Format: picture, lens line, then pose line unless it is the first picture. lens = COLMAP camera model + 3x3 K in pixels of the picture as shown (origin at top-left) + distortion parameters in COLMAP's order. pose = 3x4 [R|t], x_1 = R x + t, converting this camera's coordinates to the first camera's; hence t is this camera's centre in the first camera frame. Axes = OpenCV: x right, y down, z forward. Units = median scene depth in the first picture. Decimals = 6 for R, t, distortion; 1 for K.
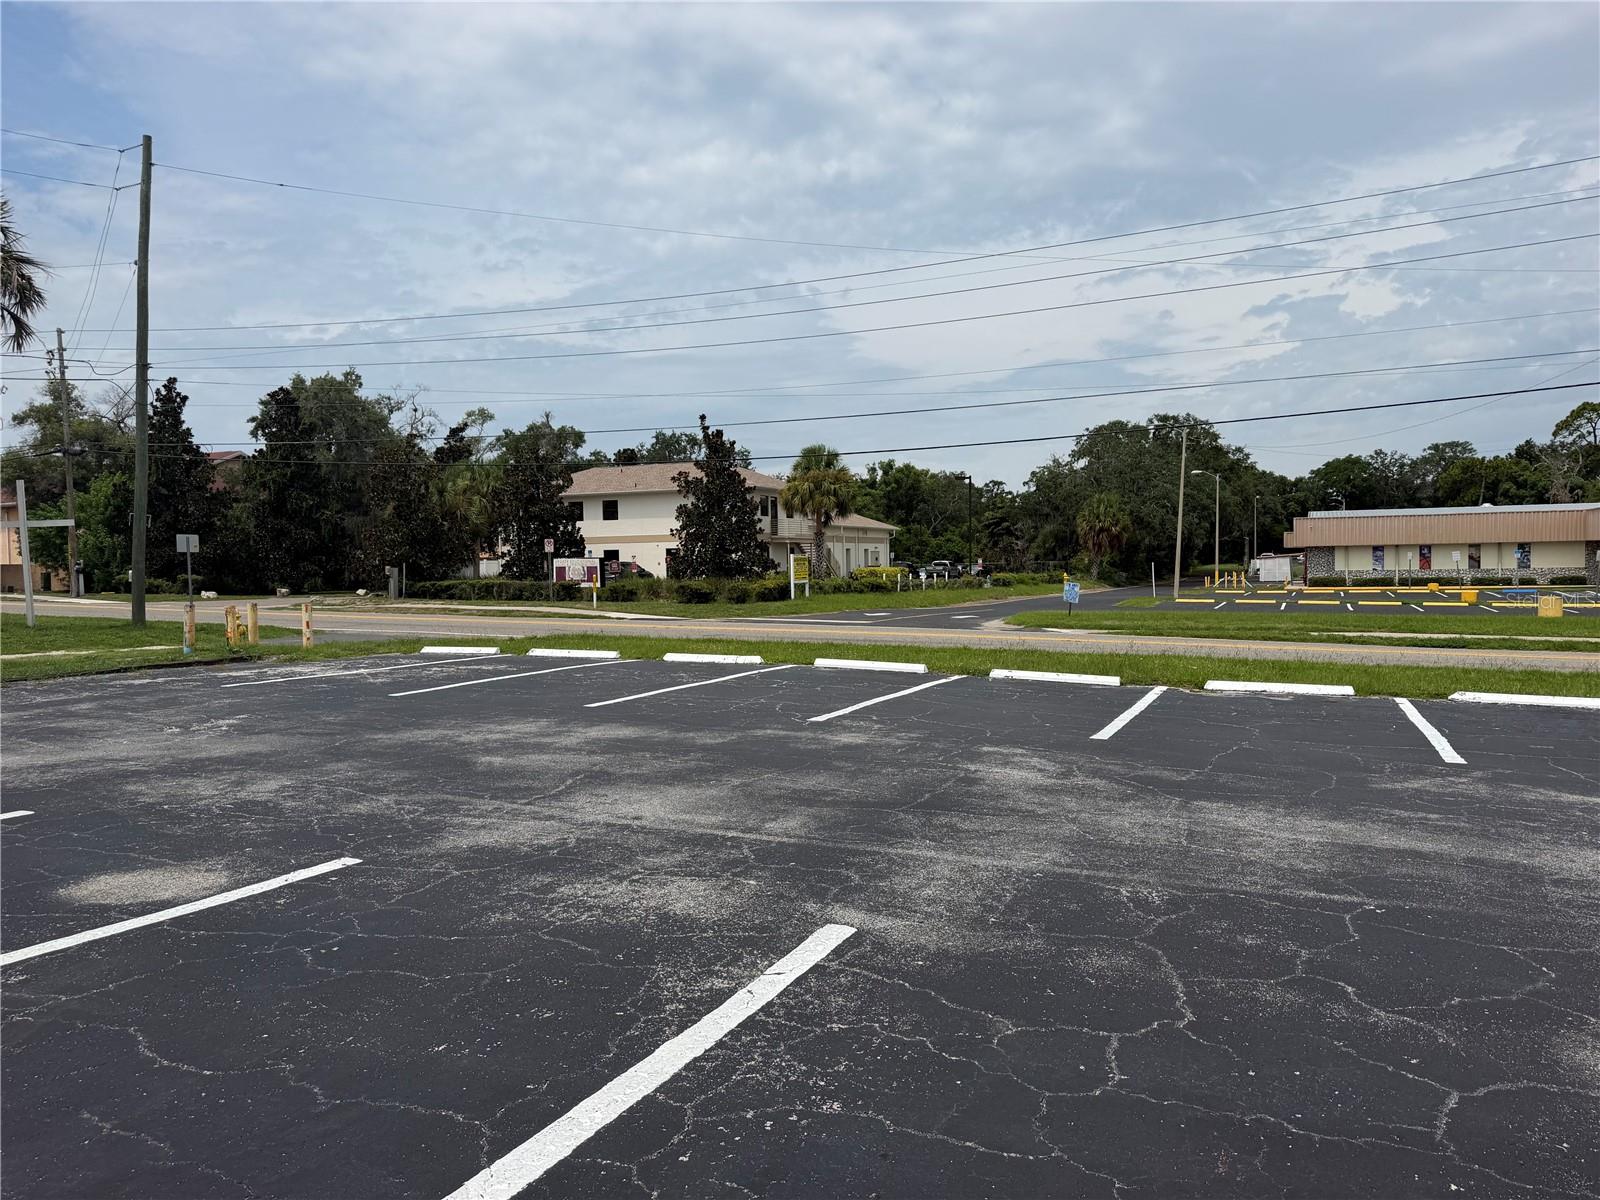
lens RADIAL K [[1136.8, 0, 792.1], [0, 1136.8, 599.4], [0, 0, 1]] dist [0.073112, -0.091969]
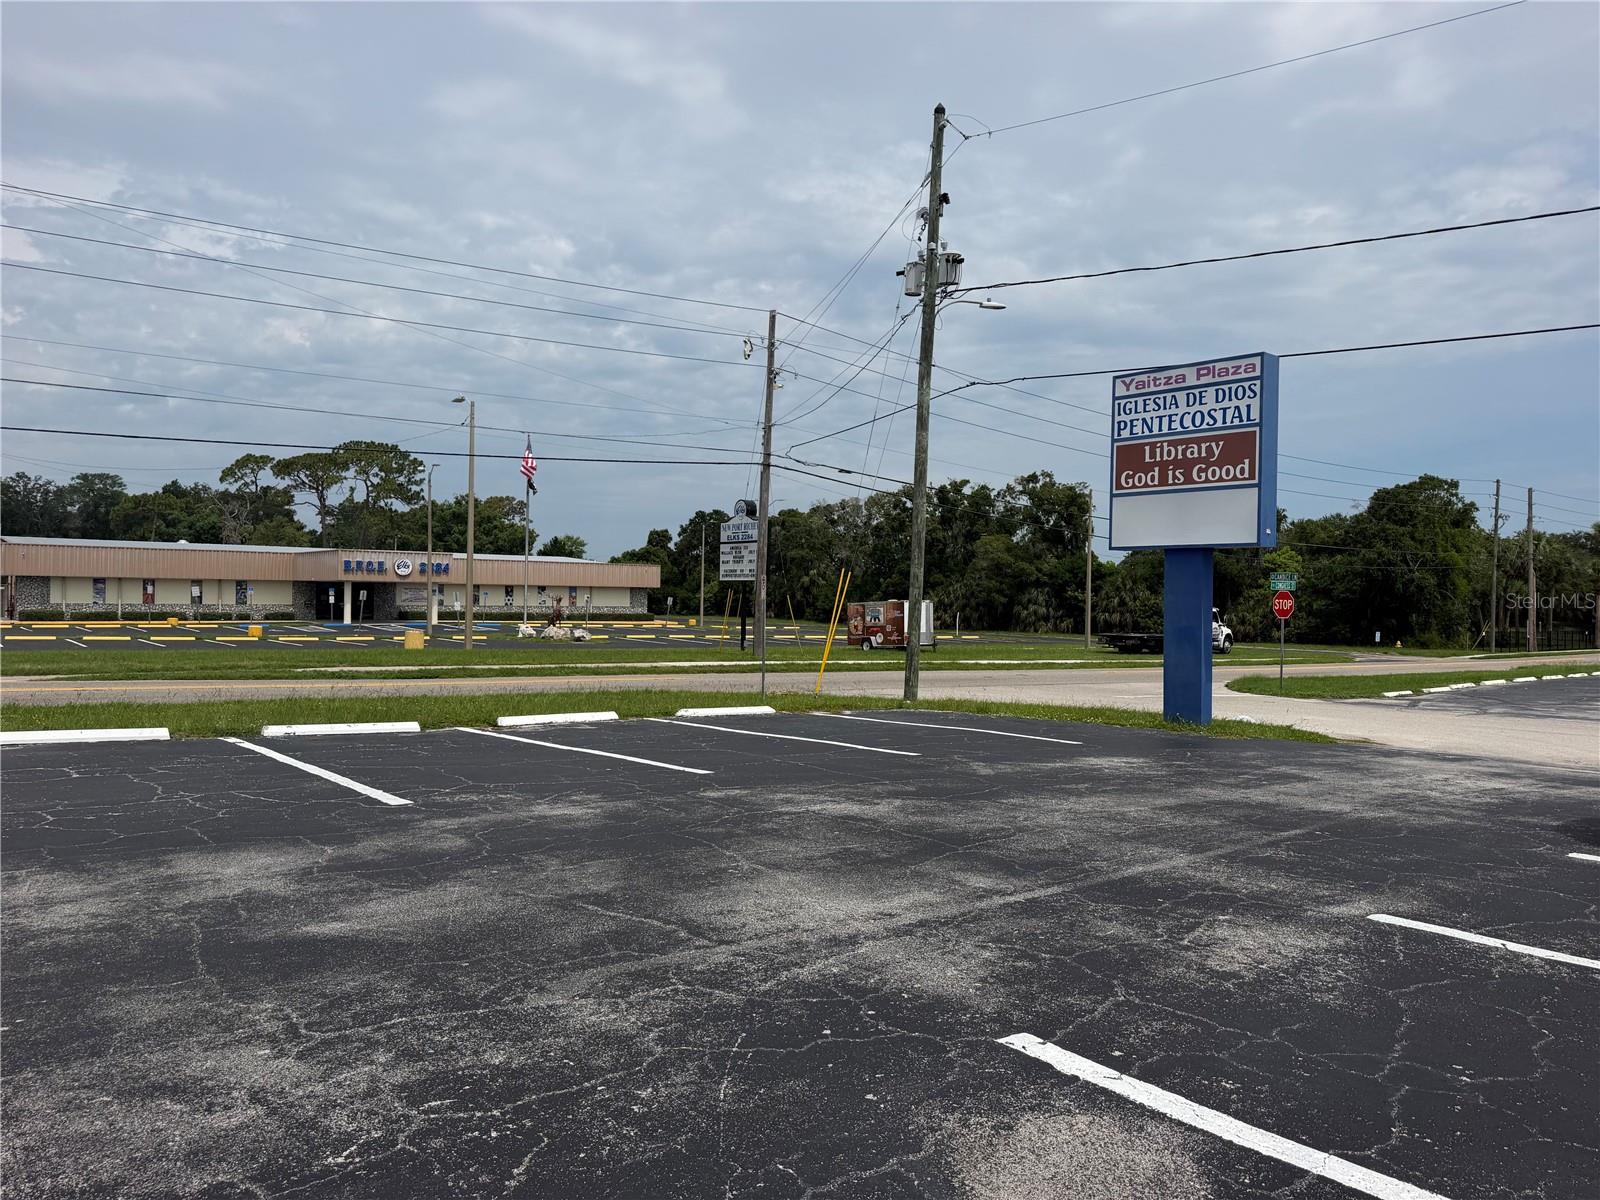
lens RADIAL K [[1136.8, 0, 792.1], [0, 1136.8, 599.4], [0, 0, 1]] dist [0.073112, -0.091969]
pose [[0.419753, 0.020569, 0.907405, -0.149686], [0.006244, 0.999654, -0.025549, -0.001737], [-0.907617, 0.016390, 0.419479, 0.118765]]
